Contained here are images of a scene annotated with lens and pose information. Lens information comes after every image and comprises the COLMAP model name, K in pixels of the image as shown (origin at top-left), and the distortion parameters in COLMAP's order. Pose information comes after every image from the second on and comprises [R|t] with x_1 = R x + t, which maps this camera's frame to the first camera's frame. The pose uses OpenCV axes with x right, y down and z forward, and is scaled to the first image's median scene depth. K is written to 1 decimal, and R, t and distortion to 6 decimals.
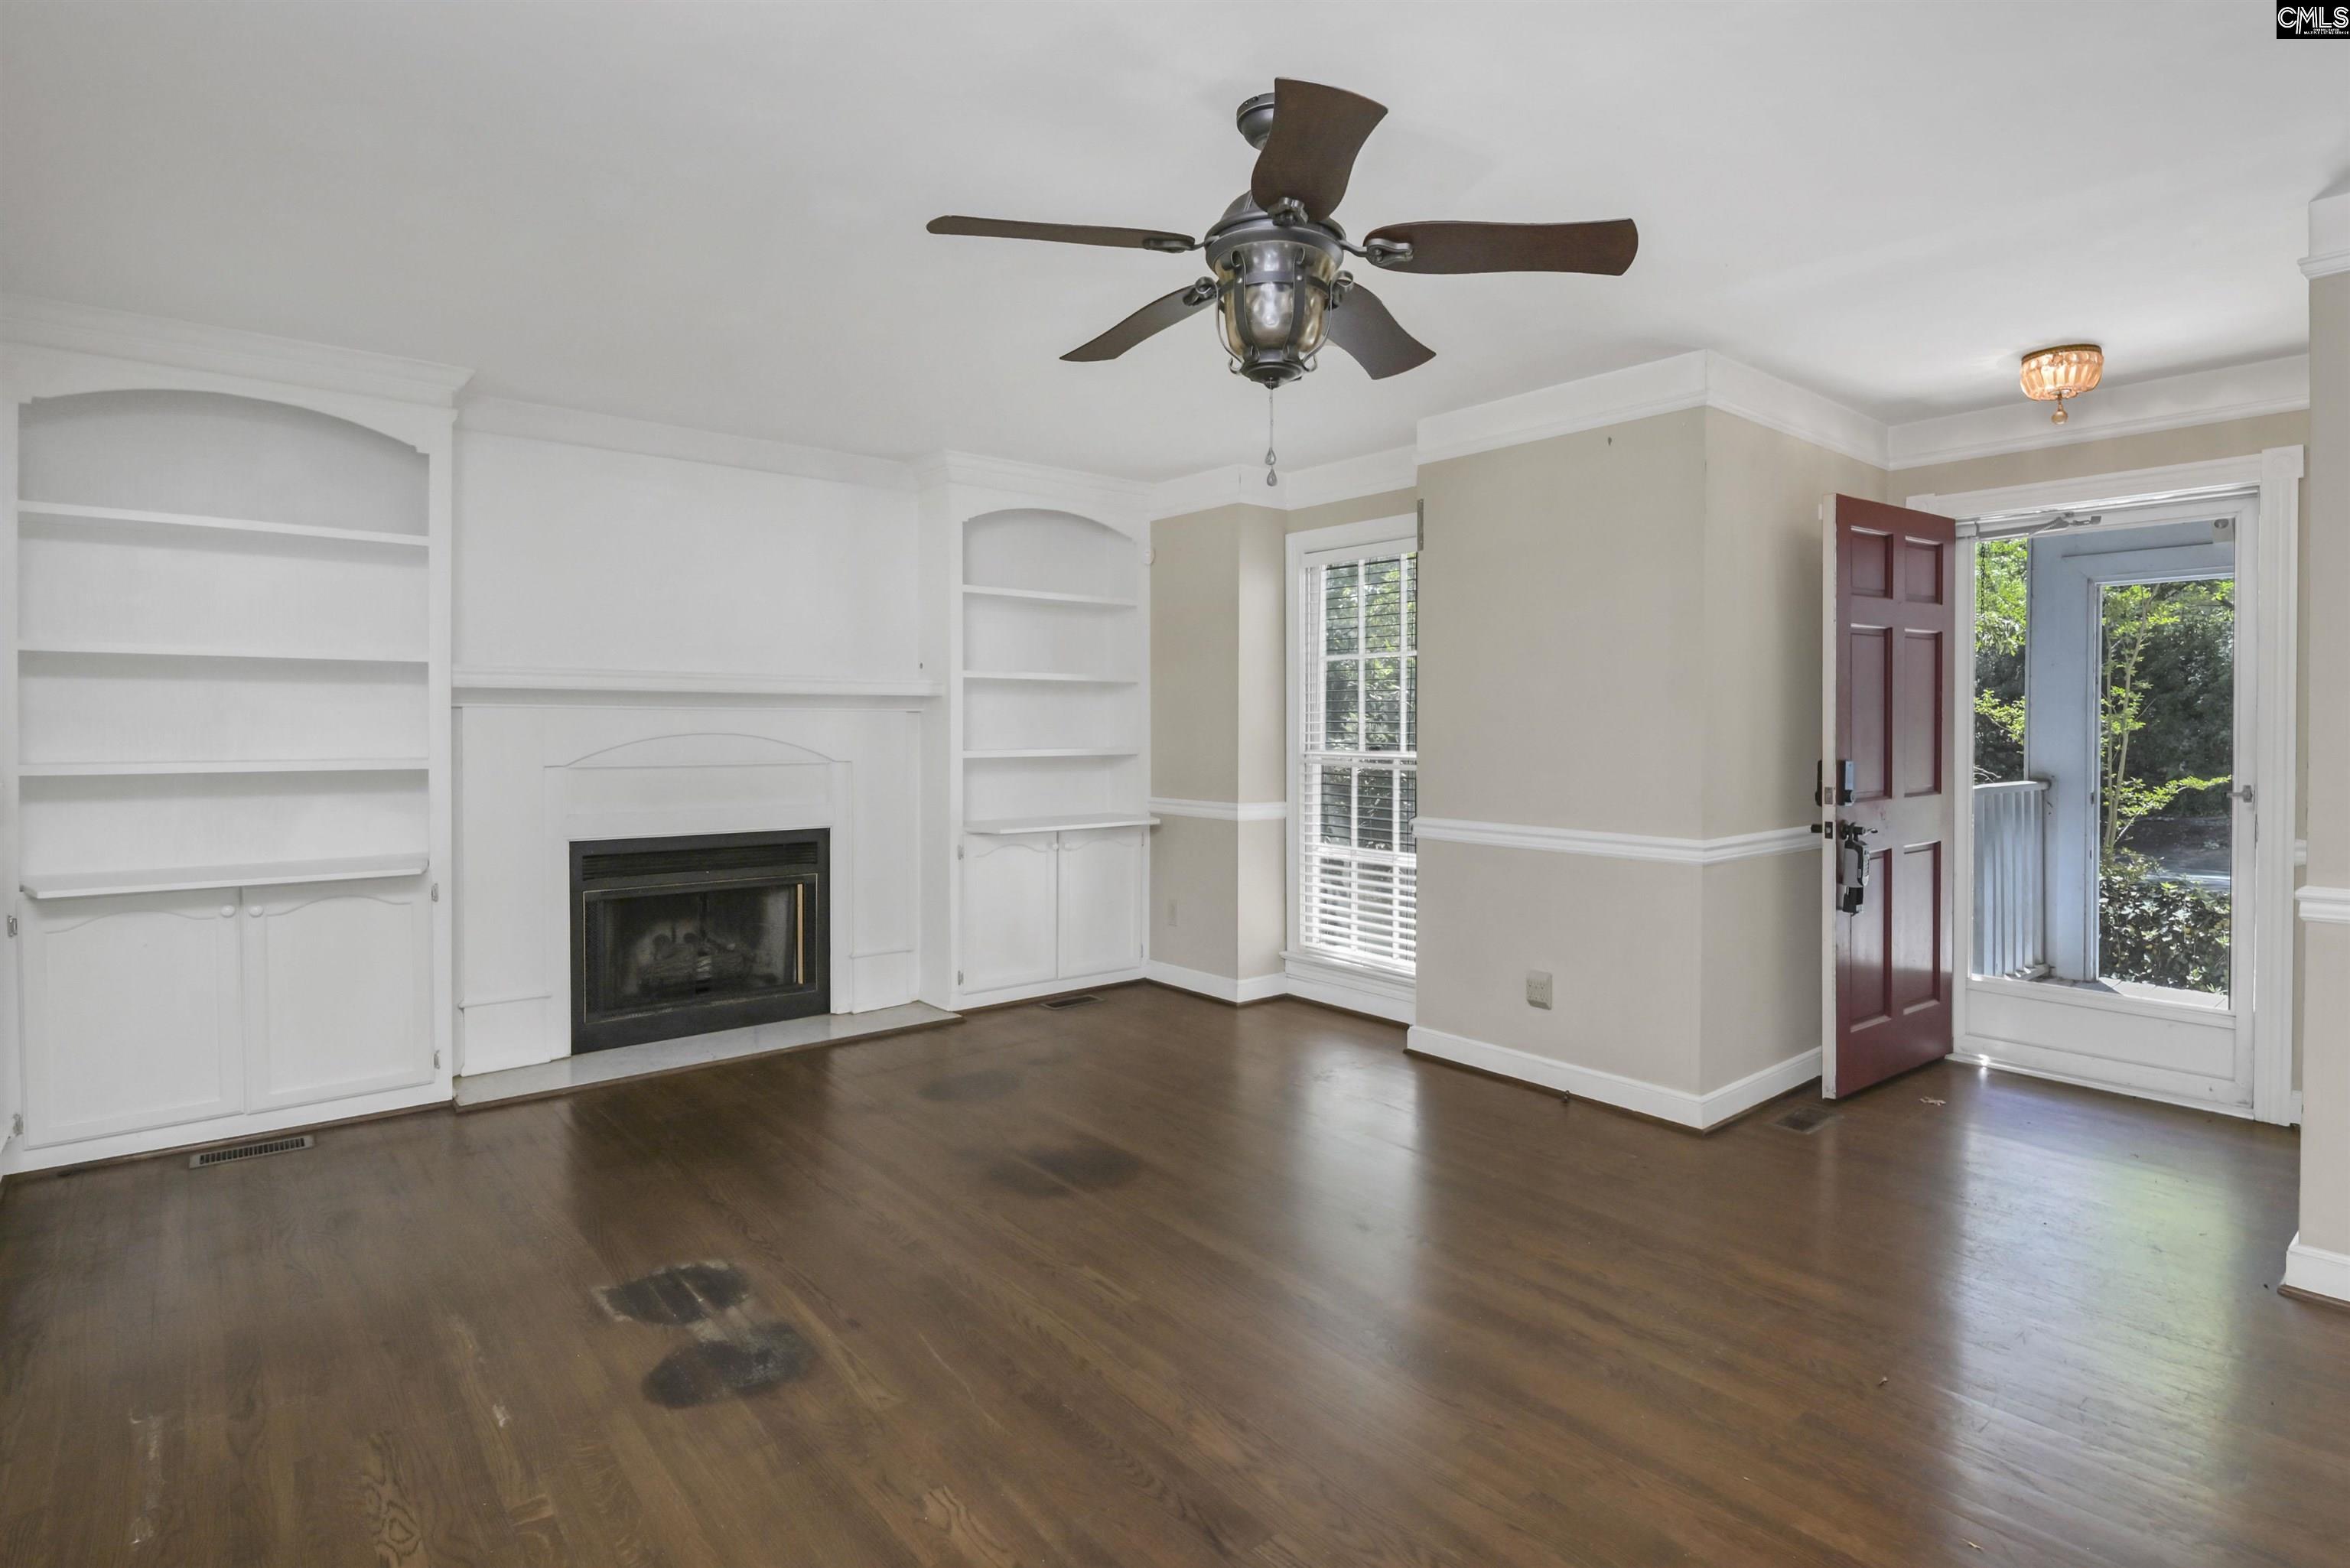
lens RADIAL K [[1155.3, 0, 1171.9], [0, 1155.3, 740.1], [0, 0, 1]] dist [0.002787, -0.000178]
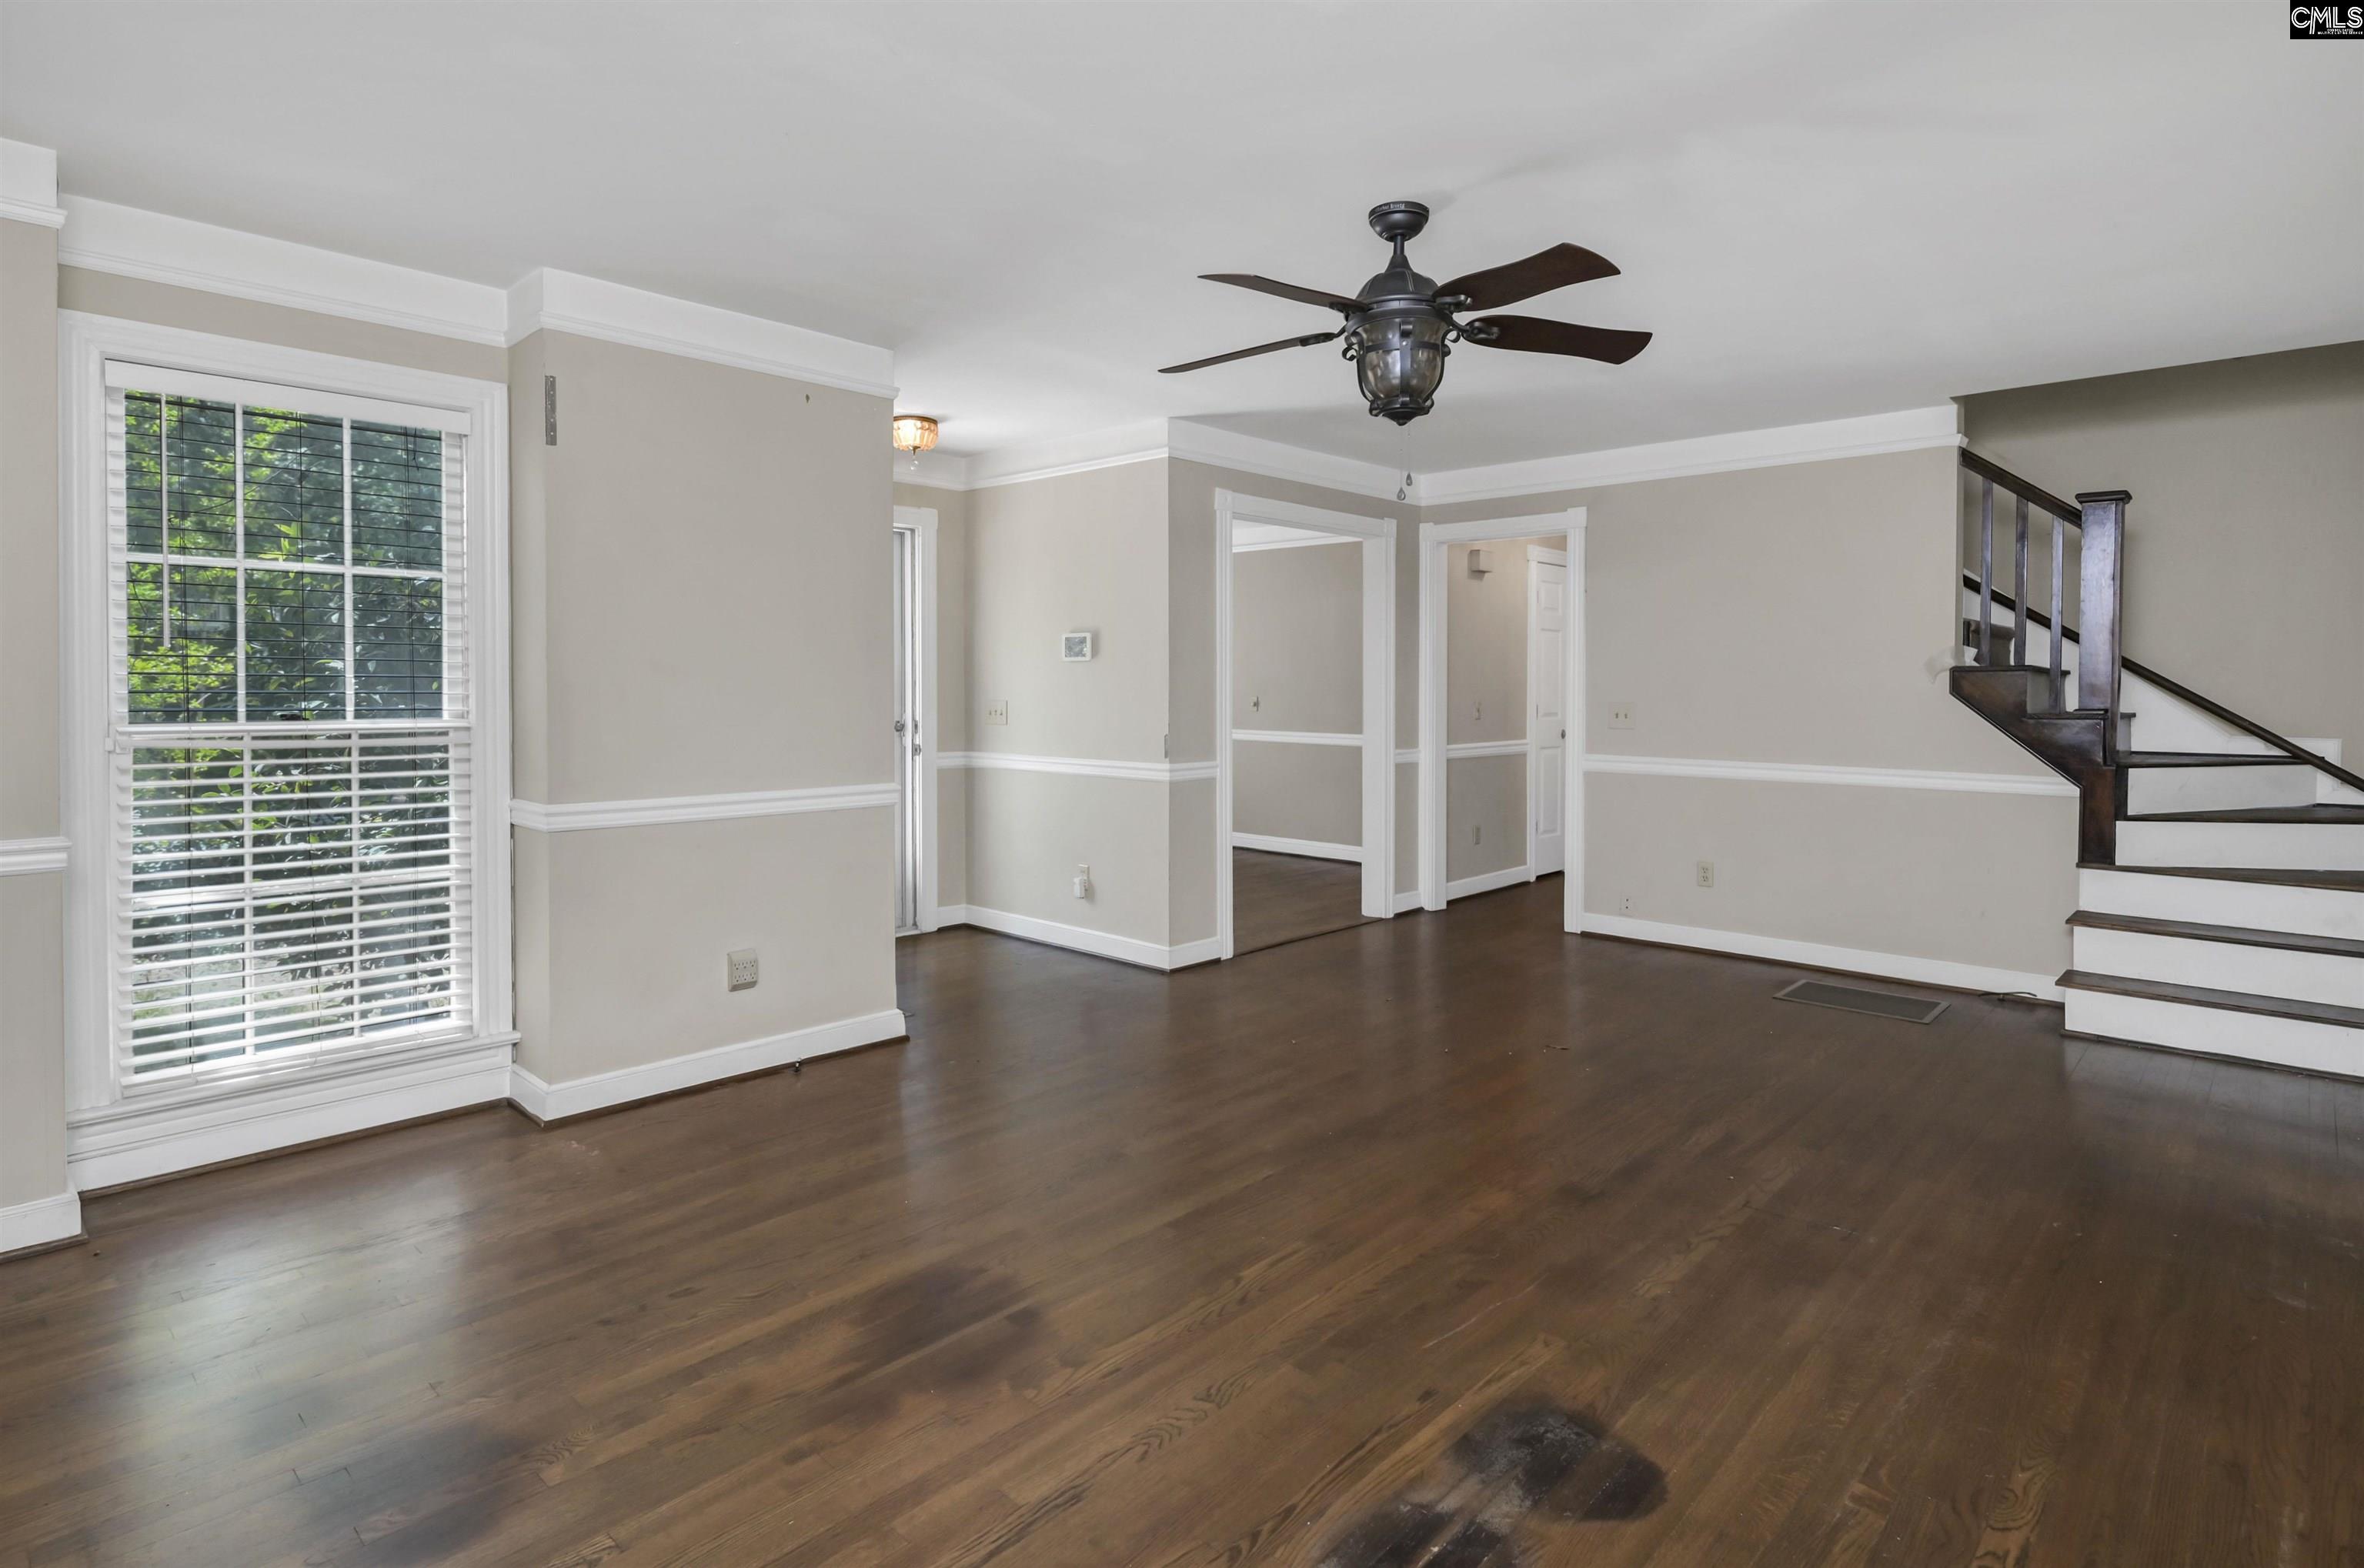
lens RADIAL K [[1209.9, 0, 1187.4], [0, 1209.9, 690.6], [0, 0, 1]] dist [0.002061, -0.000204]
pose [[-0.120879, -0.006654, 0.992645, -0.626315], [0.008071, 0.999938, 0.007686, -0.008972], [-0.992634, 0.008941, -0.120818, 0.709783]]
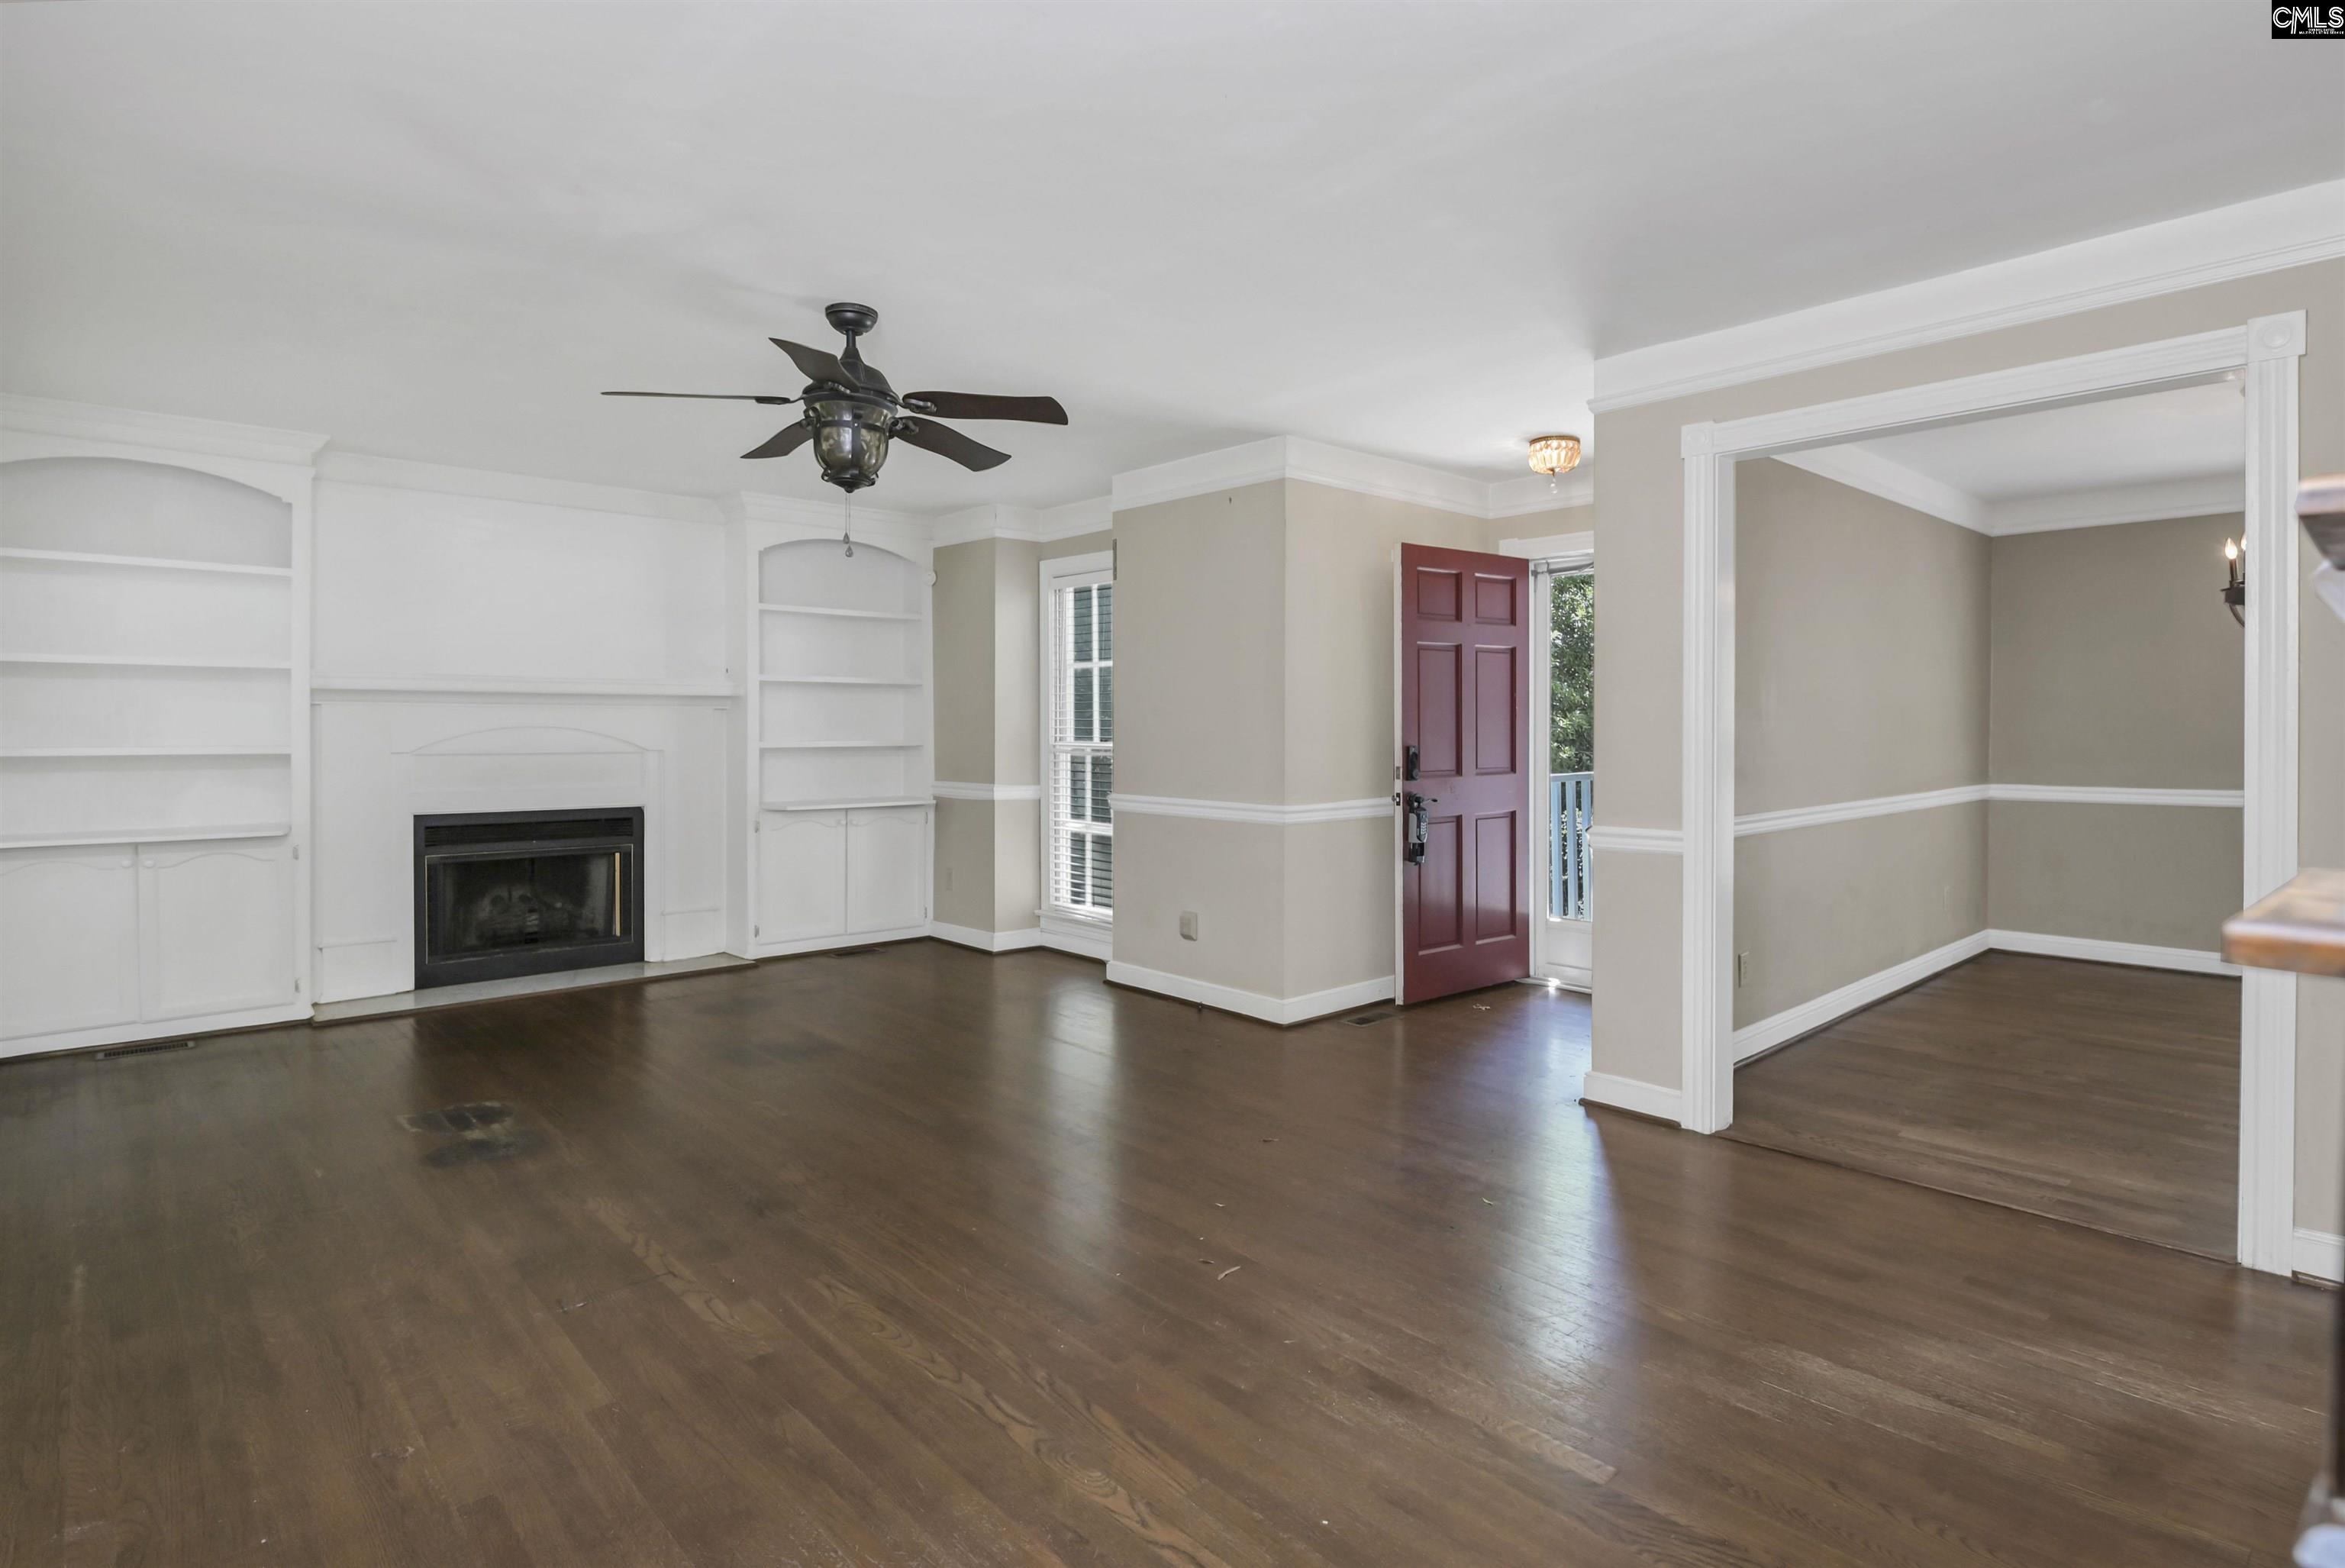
lens RADIAL K [[1180.2, 0, 1172.7], [0, 1180.2, 736.6], [0, 0, 1]] dist [-0.002462, -0.000909]
pose [[0.998778, -0.000394, 0.049423, 0.218686], [0.000607, 0.999991, -0.004299, 0.011023], [-0.049421, 0.004324, 0.998769, -0.283586]]
